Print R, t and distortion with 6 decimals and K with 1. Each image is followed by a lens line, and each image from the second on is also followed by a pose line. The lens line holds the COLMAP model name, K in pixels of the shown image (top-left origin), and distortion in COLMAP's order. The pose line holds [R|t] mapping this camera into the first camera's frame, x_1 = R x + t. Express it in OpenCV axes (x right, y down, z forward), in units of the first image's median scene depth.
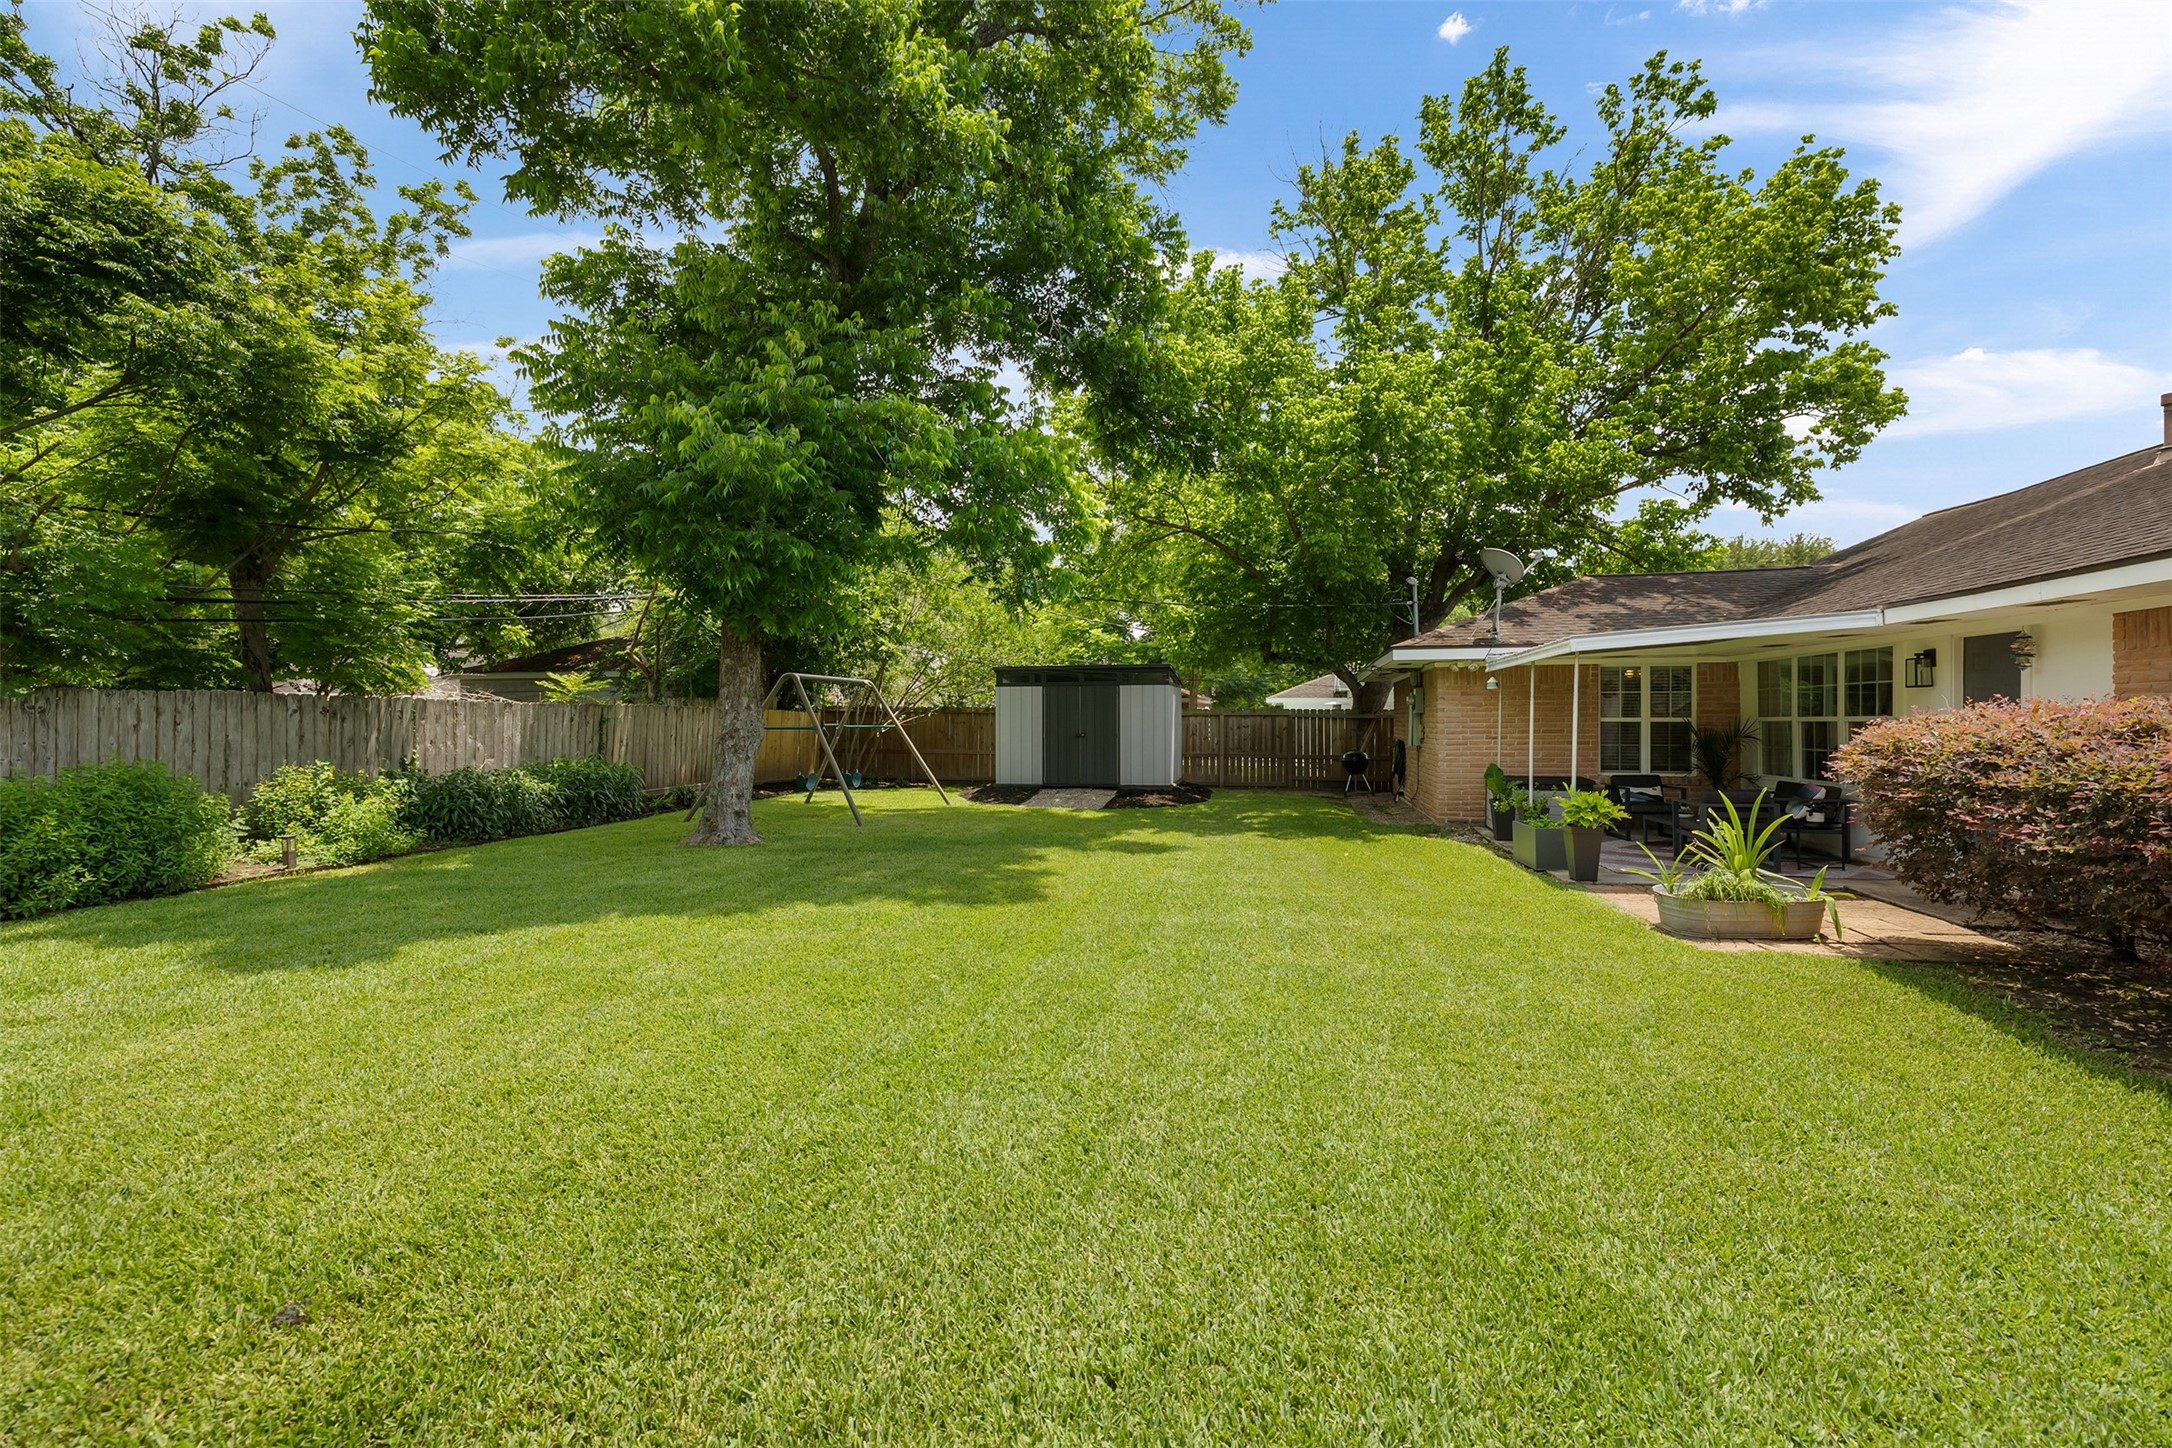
lens RADIAL K [[901.5, 0, 1088.0], [0, 901.5, 715.7], [0, 0, 1]] dist [0.001529, 0.000006]
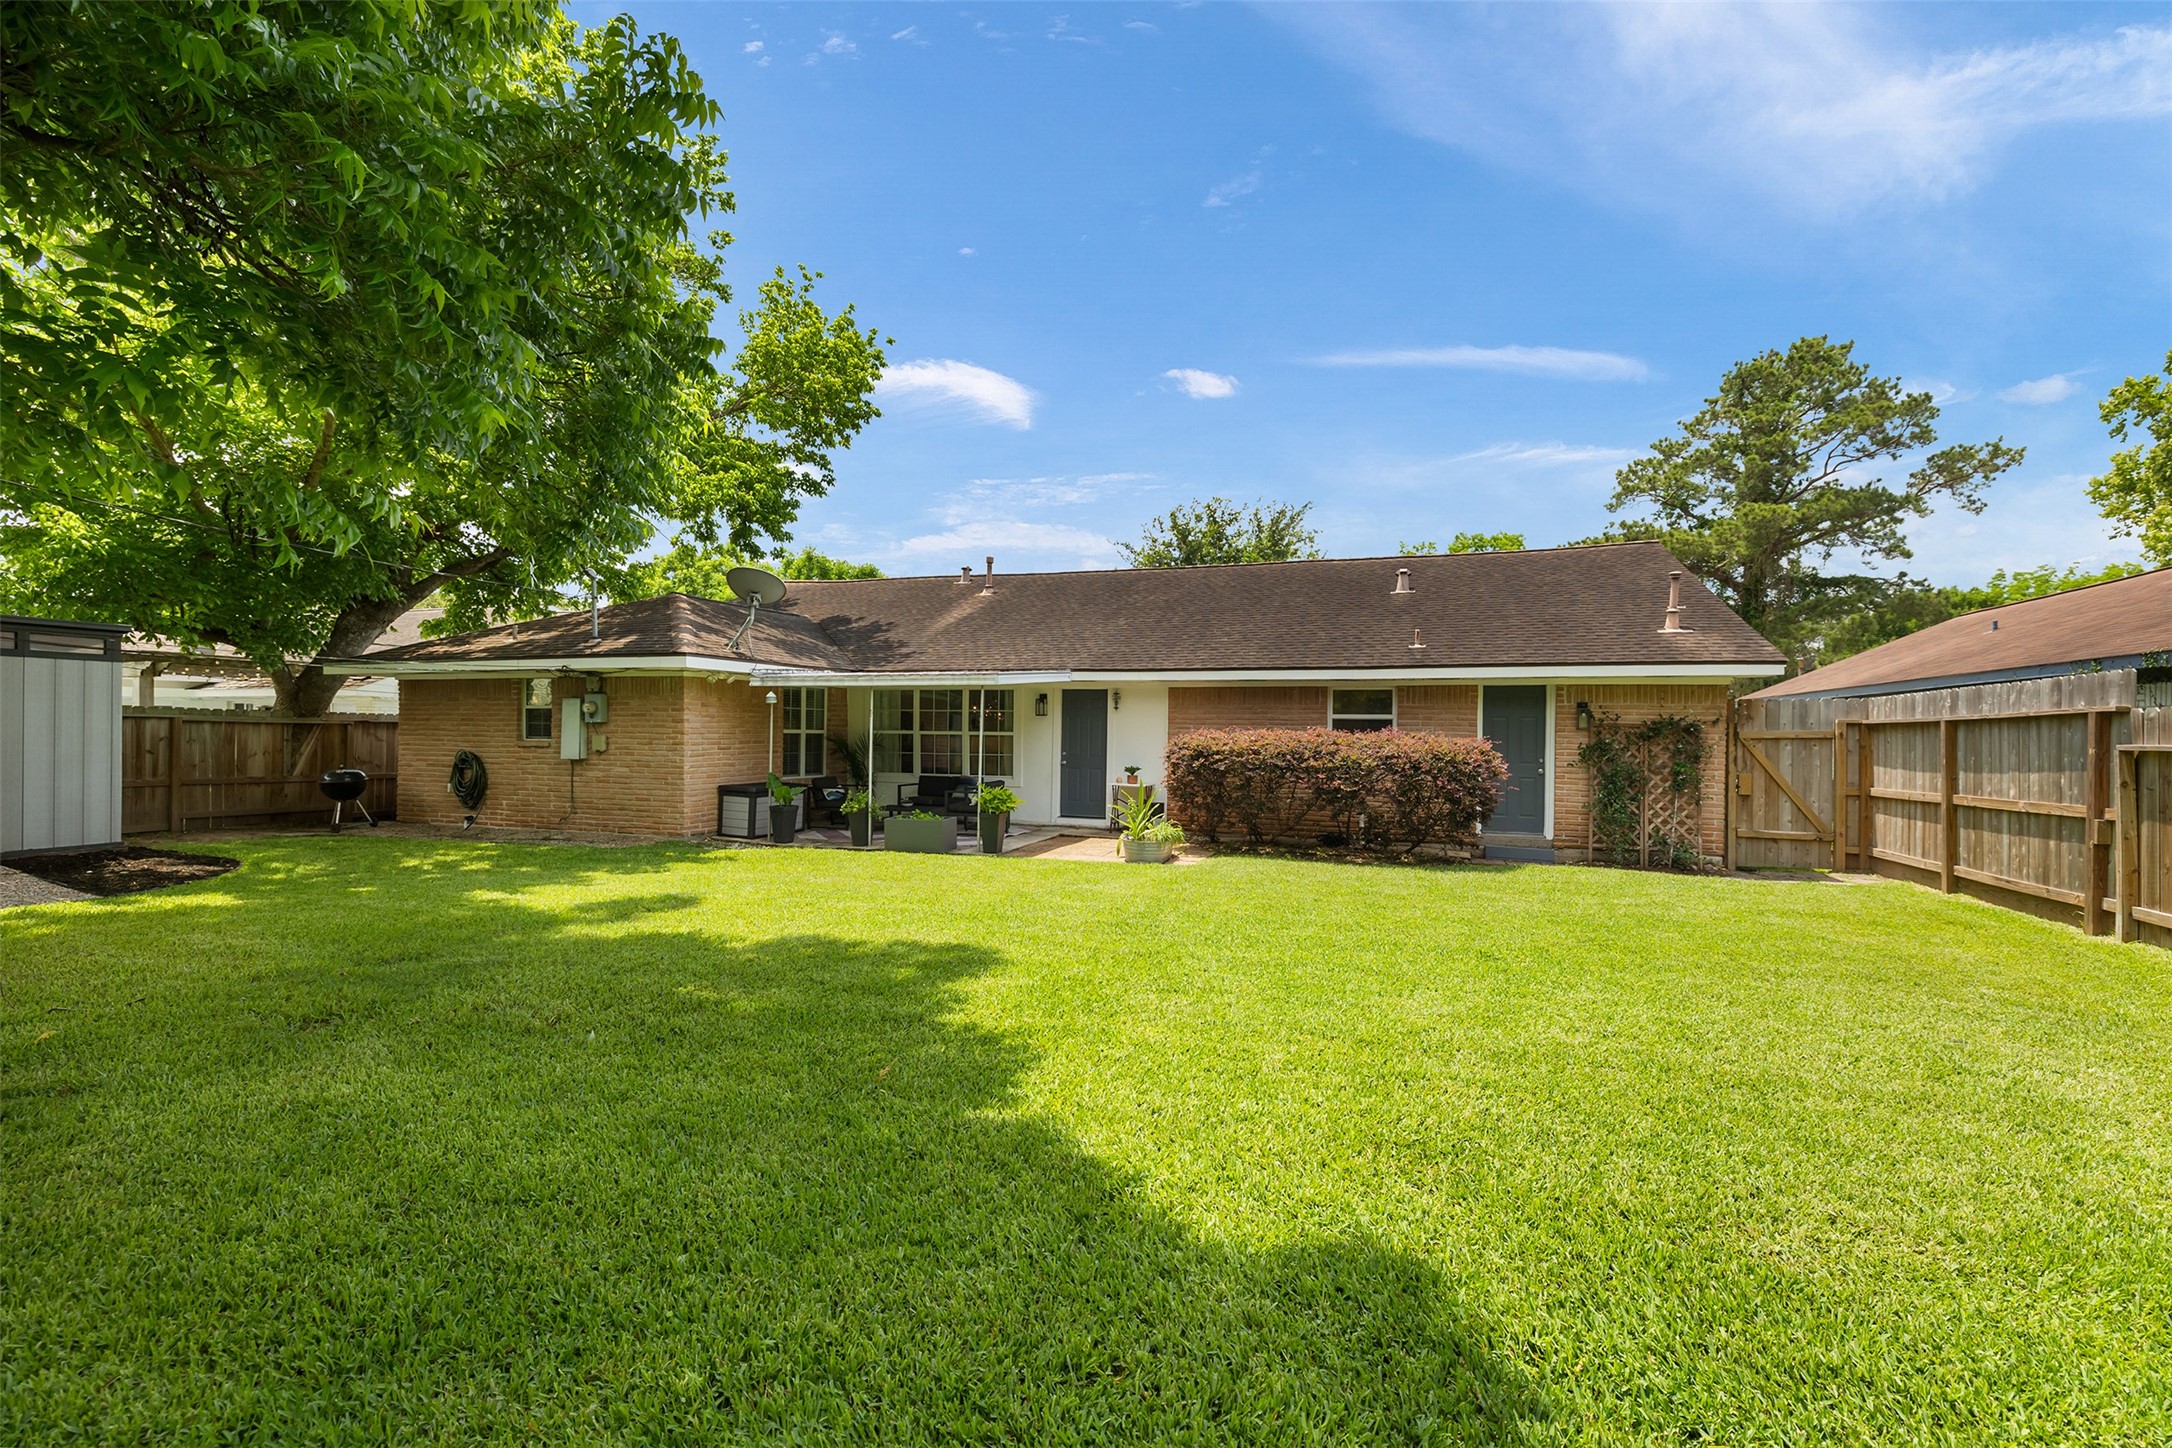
lens RADIAL K [[933.0, 0, 1087.3], [0, 933.0, 727.9], [0, 0, 1]] dist [0.001303, 0.000014]
pose [[0.114952, -0.000806, 0.993371, -0.564407], [-0.014930, 0.999885, 0.002539, -0.009281], [-0.993259, -0.015123, 0.114927, 0.487649]]
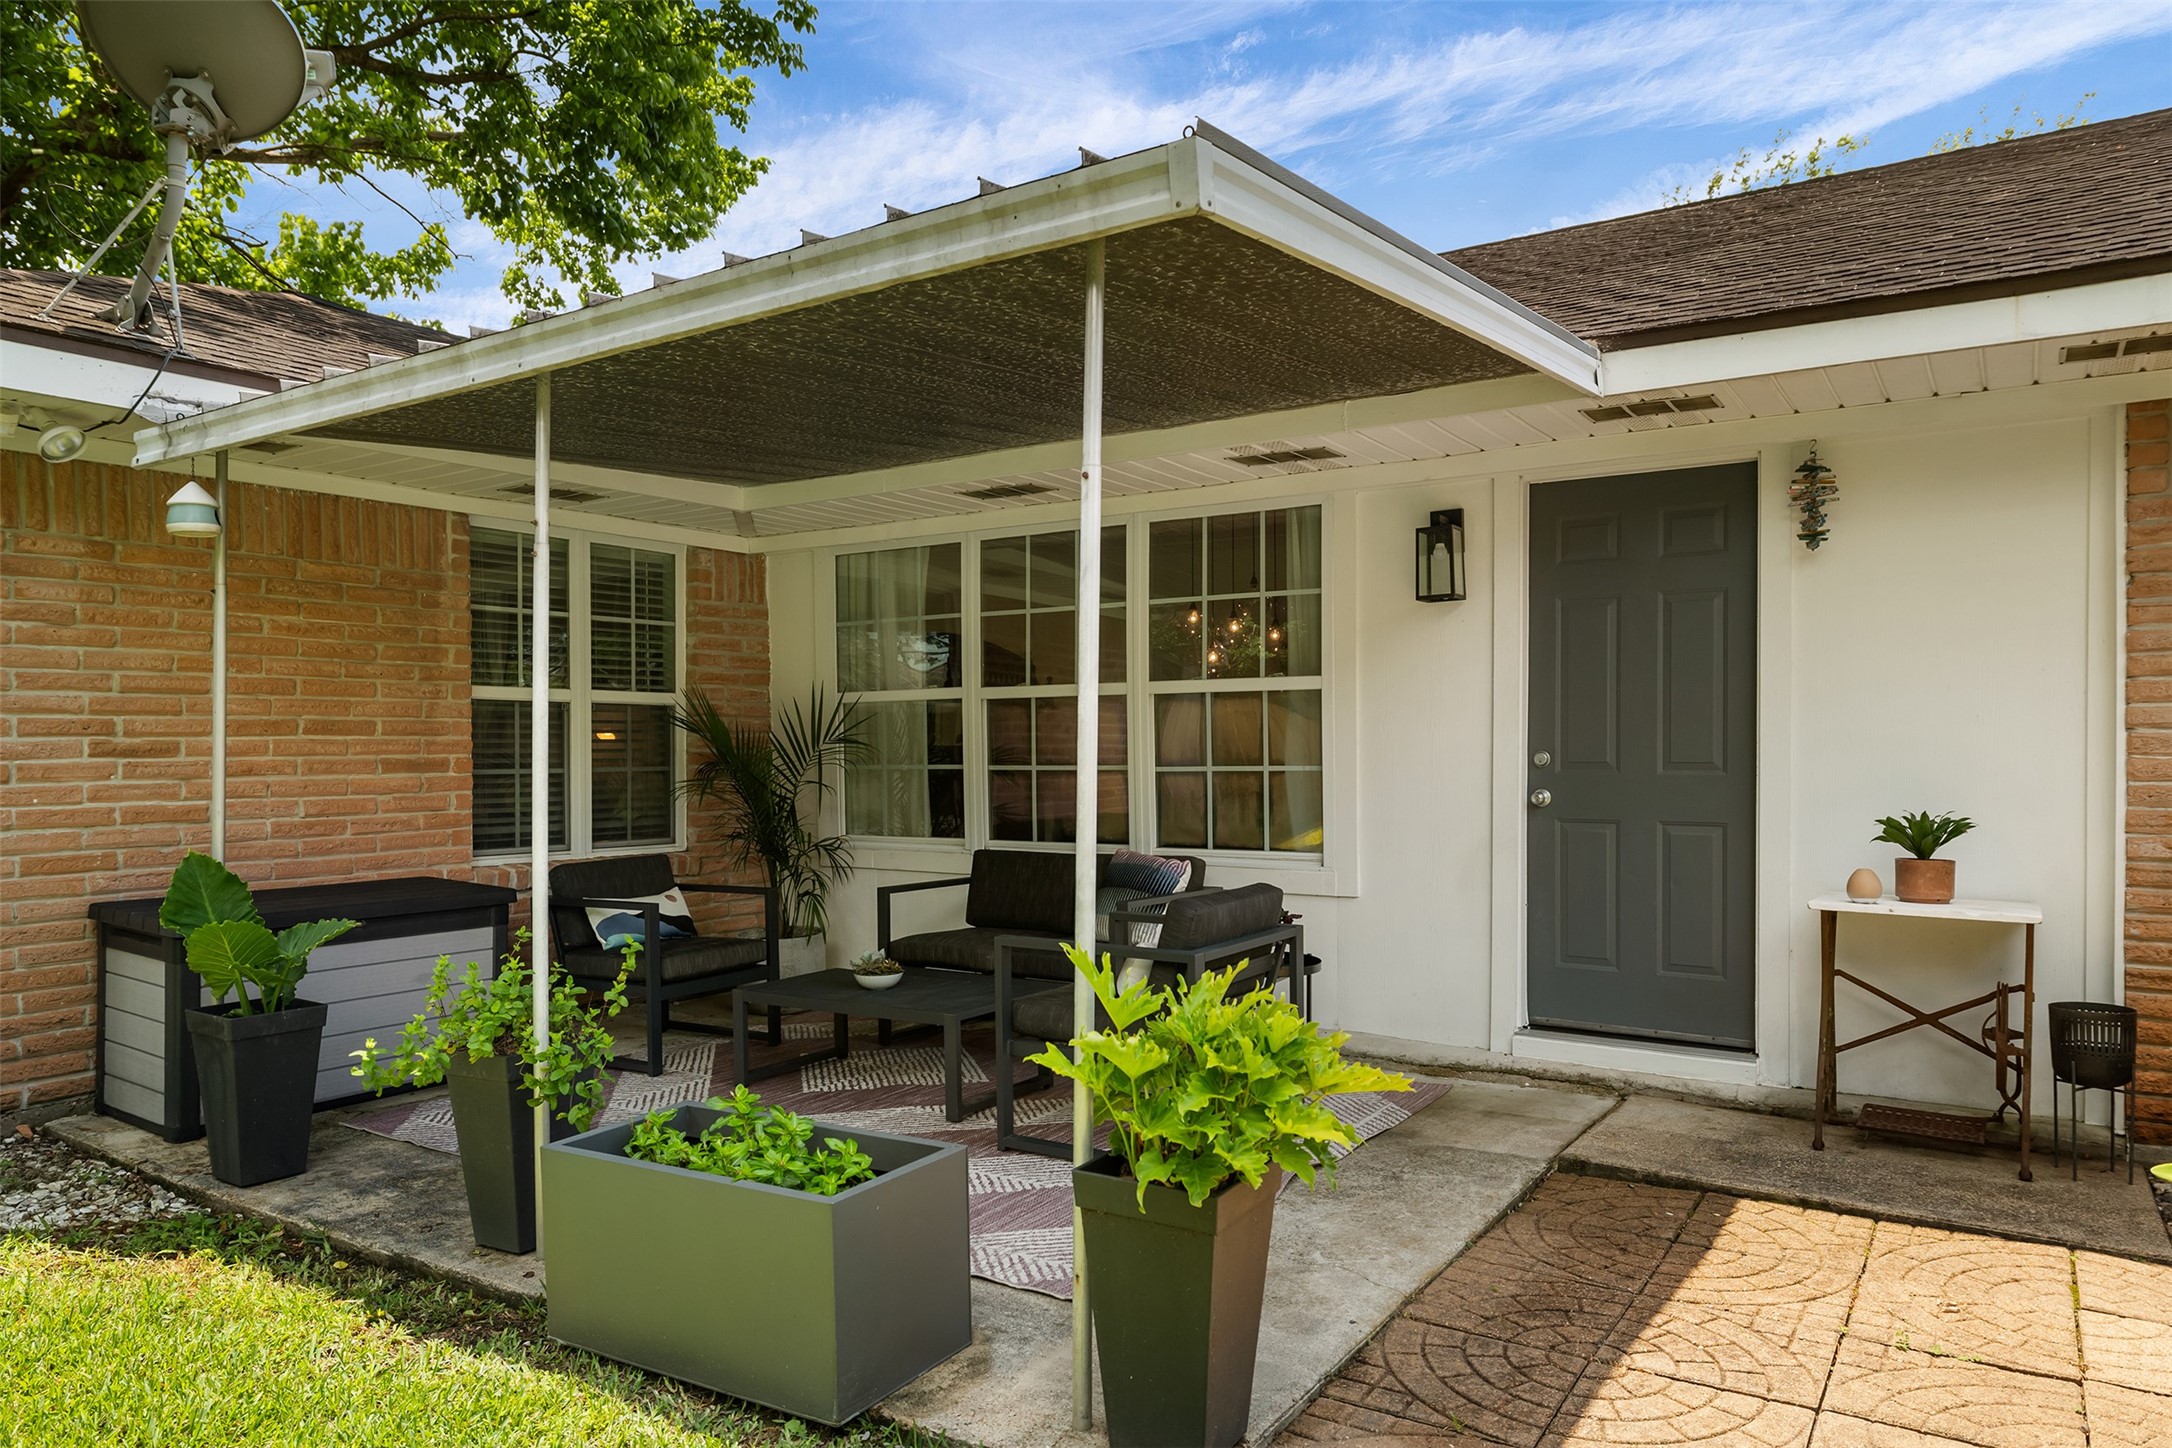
lens RADIAL K [[1417.3, 0, 1086.0], [0, 1417.3, 724.0], [0, 0, 1]] dist [-0.002871, -0.000704]
pose [[0.355504, 0.005999, 0.934655, 0.187833], [0.003229, 0.999966, -0.007647, 0.019849], [-0.934669, 0.005736, 0.355472, 0.633800]]
